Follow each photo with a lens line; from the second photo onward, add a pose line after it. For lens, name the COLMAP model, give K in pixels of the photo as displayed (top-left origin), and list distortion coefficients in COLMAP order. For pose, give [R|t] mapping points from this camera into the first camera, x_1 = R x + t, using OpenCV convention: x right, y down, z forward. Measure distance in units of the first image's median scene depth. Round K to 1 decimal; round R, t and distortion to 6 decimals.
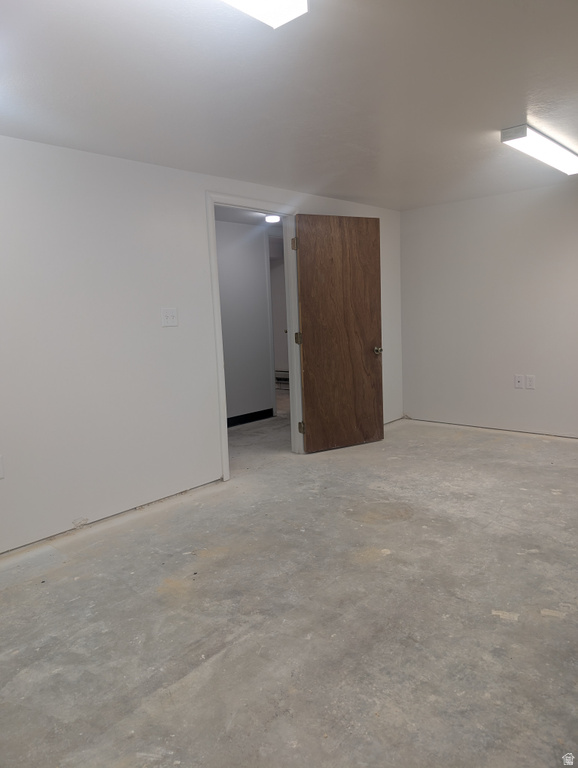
lens RADIAL K [[544.9, 0, 287.9], [0, 544.9, 383.4], [0, 0, 1]] dist [0.005052, 0.001501]
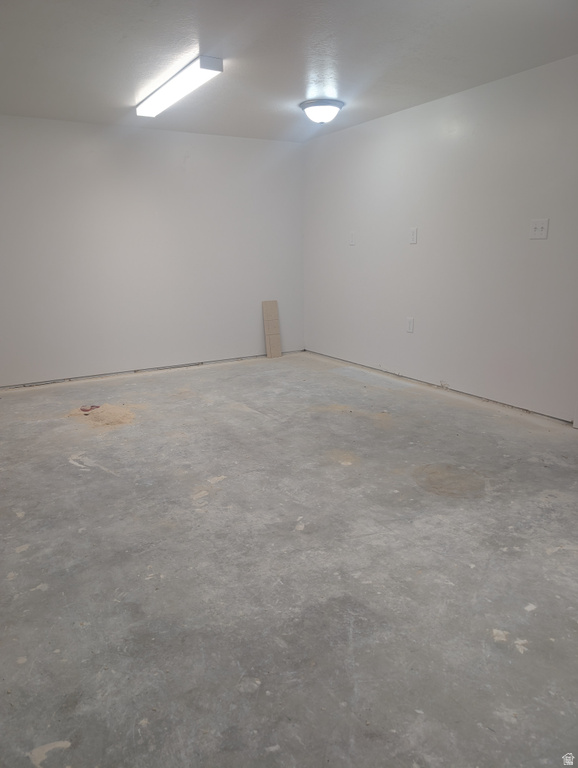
lens RADIAL K [[544.9, 0, 288.2], [0, 544.9, 384.9], [0, 0, 1]] dist [0.005052, 0.001501]
pose [[-0.294988, 0.281469, -0.913103, 0.956939], [-0.101409, 0.941008, 0.322832, -0.140321], [0.950104, 0.187829, -0.249043, 0.945896]]
